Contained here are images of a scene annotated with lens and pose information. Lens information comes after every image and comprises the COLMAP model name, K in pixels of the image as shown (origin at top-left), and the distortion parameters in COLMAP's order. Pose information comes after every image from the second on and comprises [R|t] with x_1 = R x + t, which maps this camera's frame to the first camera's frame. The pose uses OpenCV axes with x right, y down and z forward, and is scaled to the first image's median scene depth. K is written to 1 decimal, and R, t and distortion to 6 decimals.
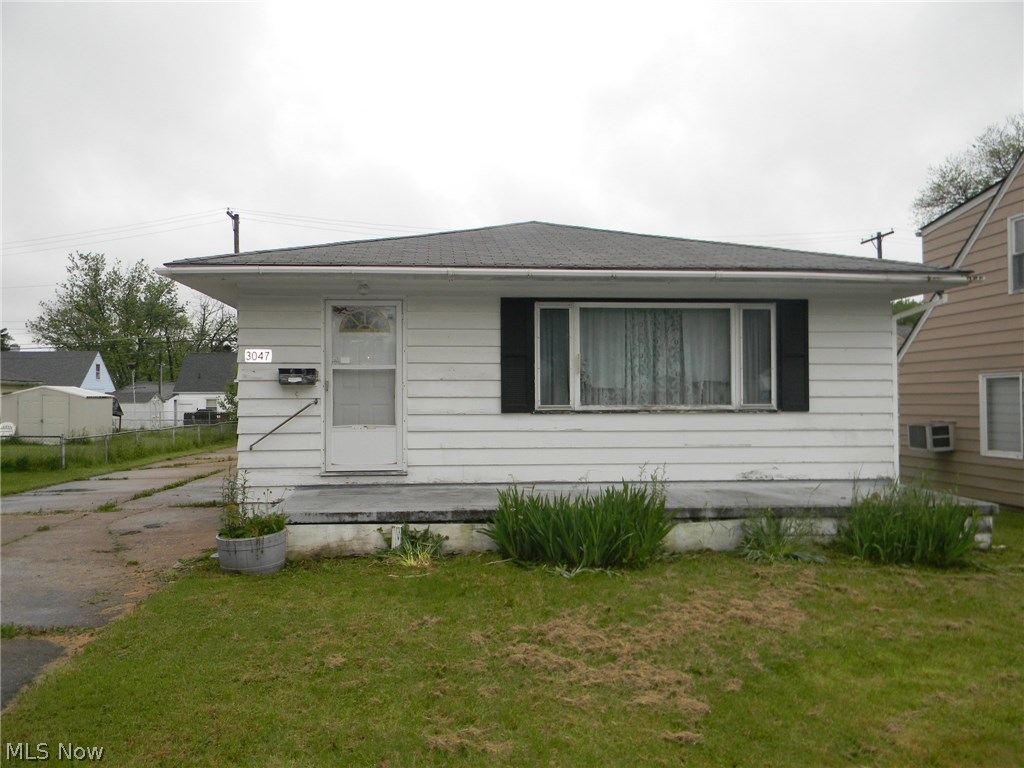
lens RADIAL K [[823.8, 0, 512.0], [0, 823.8, 384.0], [0, 0, 1]] dist [-0.001655, 0.001969]
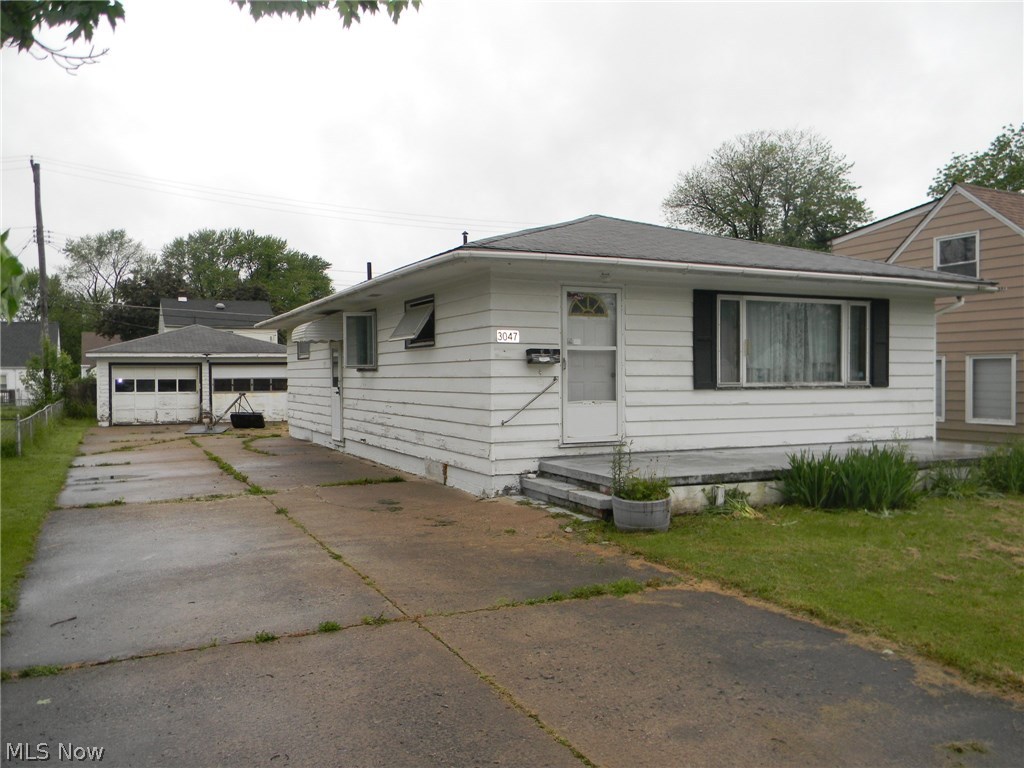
lens RADIAL K [[823.0, 0, 512.0], [0, 823.0, 384.0], [0, 0, 1]] dist [0.009539, 0.003080]
pose [[0.936612, -0.002205, 0.350361, -0.662415], [-0.008315, 0.999559, 0.028518, -0.003182], [-0.350269, -0.029624, 0.936180, 0.006155]]
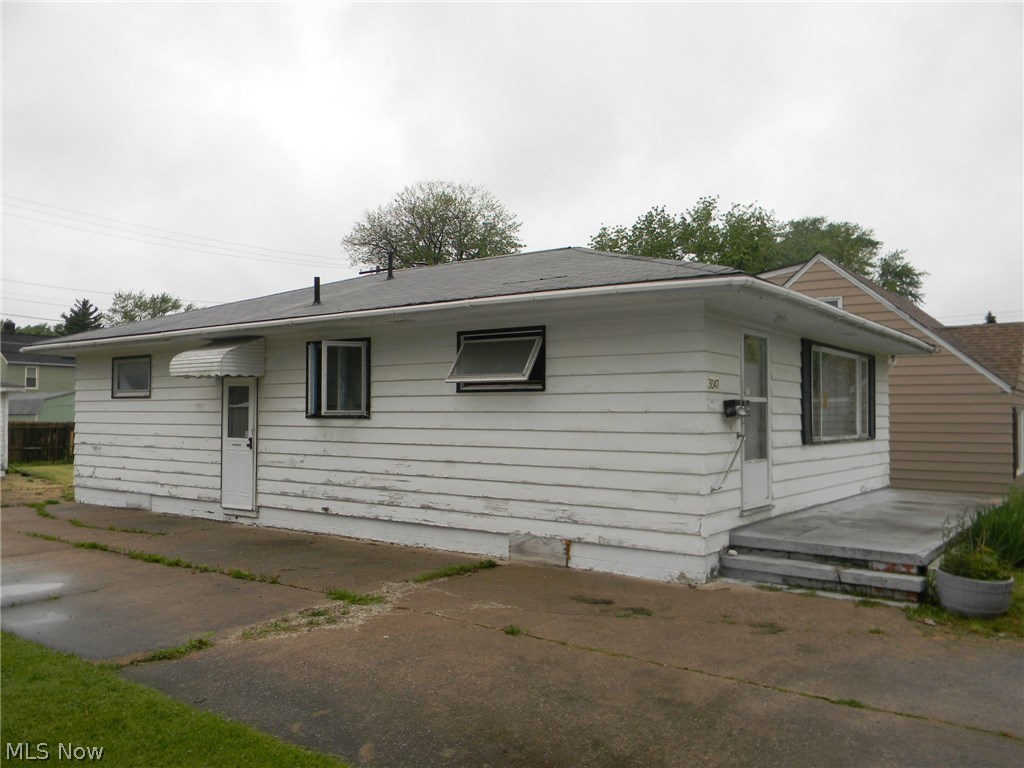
lens RADIAL K [[823.0, 0, 512.0], [0, 823.0, 384.0], [0, 0, 1]] dist [0.009539, 0.003080]
pose [[0.670468, 0.038375, 0.740945, -1.080359], [-0.026304, 0.999263, -0.027952, -0.003991], [-0.741472, -0.000749, 0.670984, 0.561465]]
